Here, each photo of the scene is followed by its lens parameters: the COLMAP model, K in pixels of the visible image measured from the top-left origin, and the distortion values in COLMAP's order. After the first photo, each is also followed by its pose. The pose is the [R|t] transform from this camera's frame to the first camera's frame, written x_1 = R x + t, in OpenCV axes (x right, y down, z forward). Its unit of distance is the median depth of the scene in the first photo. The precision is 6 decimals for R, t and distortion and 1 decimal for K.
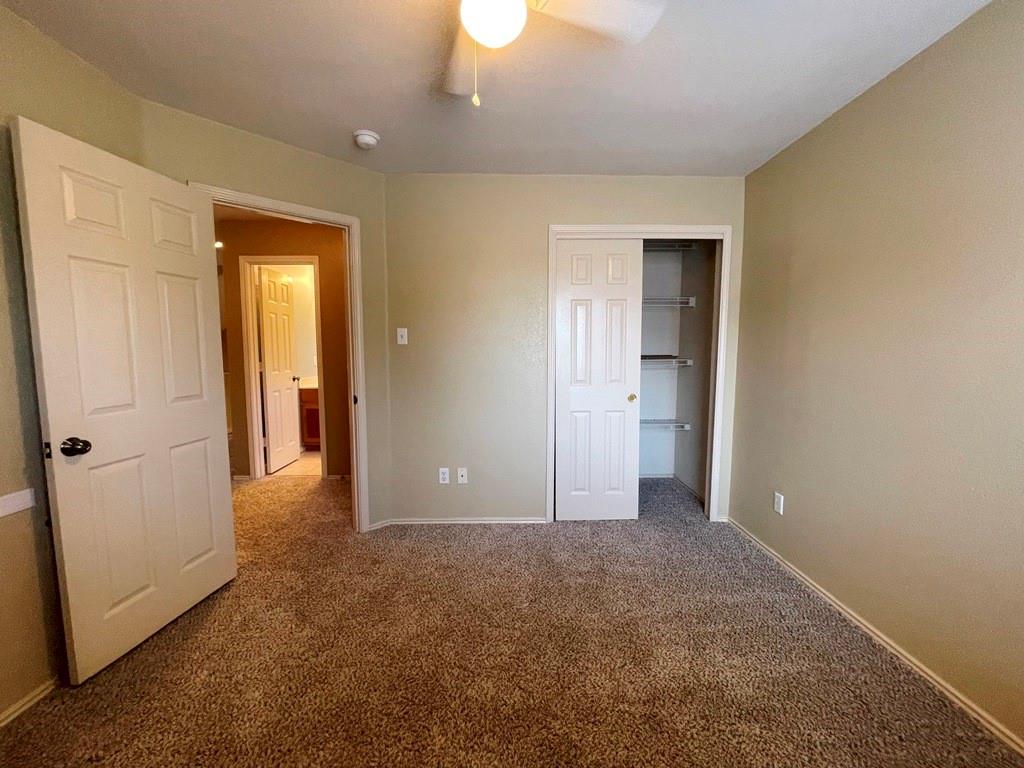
lens RADIAL K [[442.7, 0, 532.0], [0, 442.7, 381.1], [0, 0, 1]] dist [-0.001553, 0.000268]
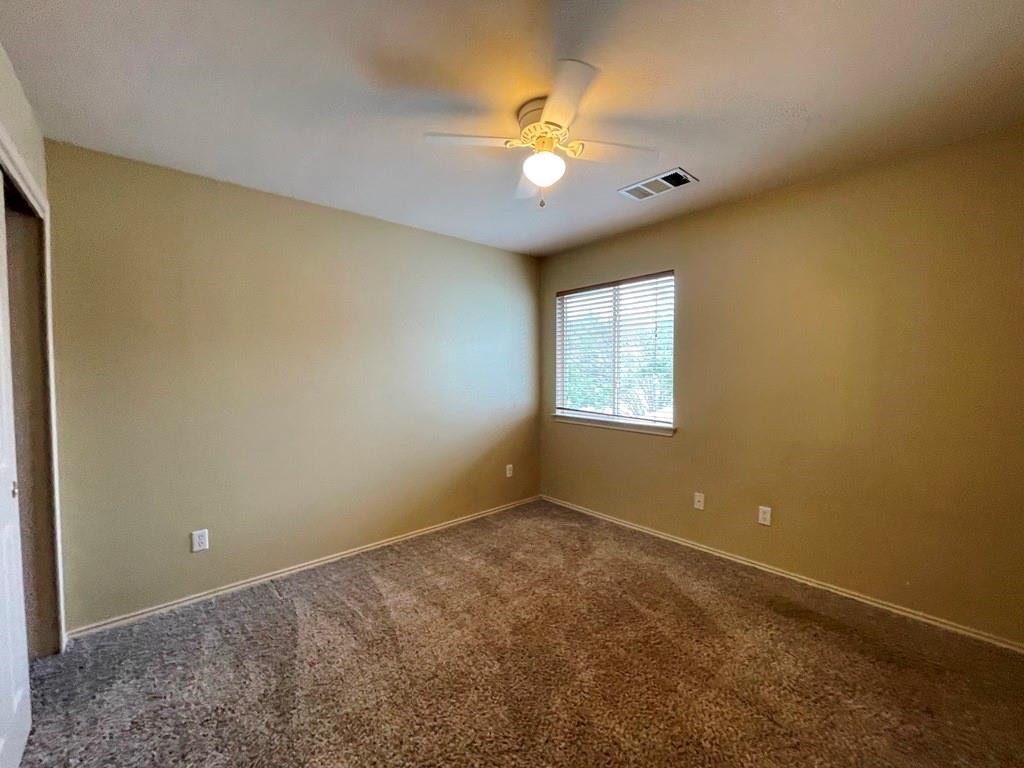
lens RADIAL K [[418.4, 0, 512.4], [0, 418.4, 384.0], [0, 0, 1]] dist [0.000188, 0.000392]
pose [[-0.669463, -0.020811, 0.742554, -0.504487], [0.078355, 0.992053, 0.098446, -0.089378], [-0.738701, 0.124089, -0.662512, 0.929828]]
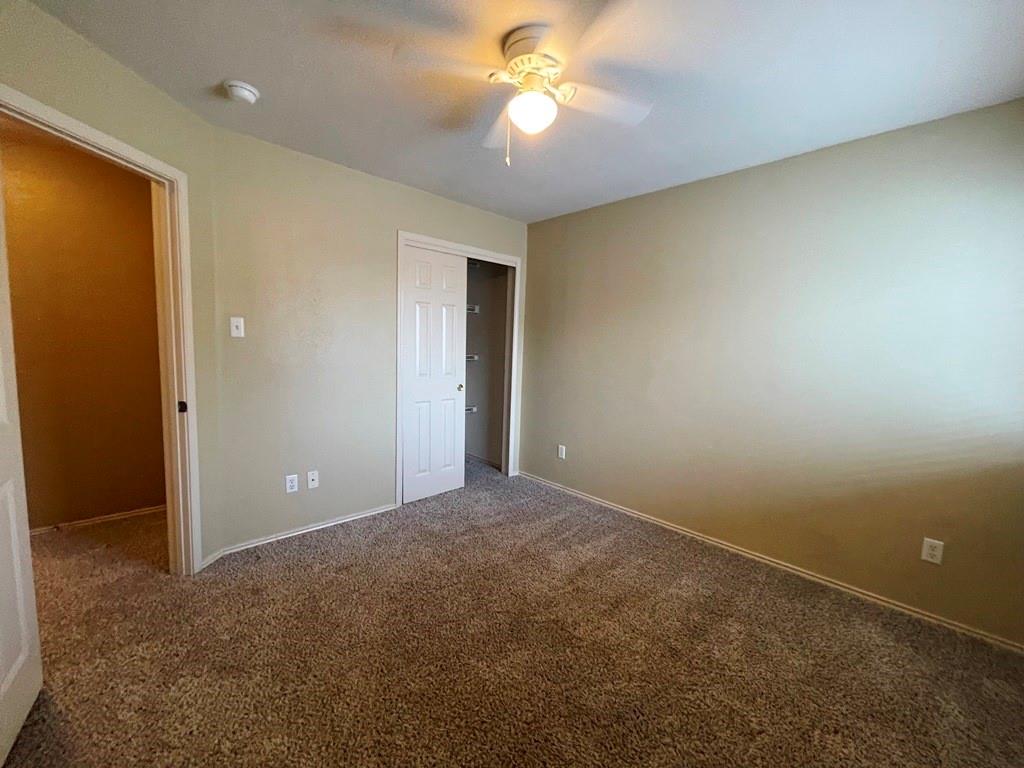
lens RADIAL K [[442.7, 0, 532.0], [0, 442.7, 381.1], [0, 0, 1]] dist [-0.001553, 0.000268]
pose [[0.697026, -0.037852, 0.716046, -0.512746], [0.023943, 0.999277, 0.029518, -0.011005], [-0.716646, -0.003430, 0.697429, 0.017383]]
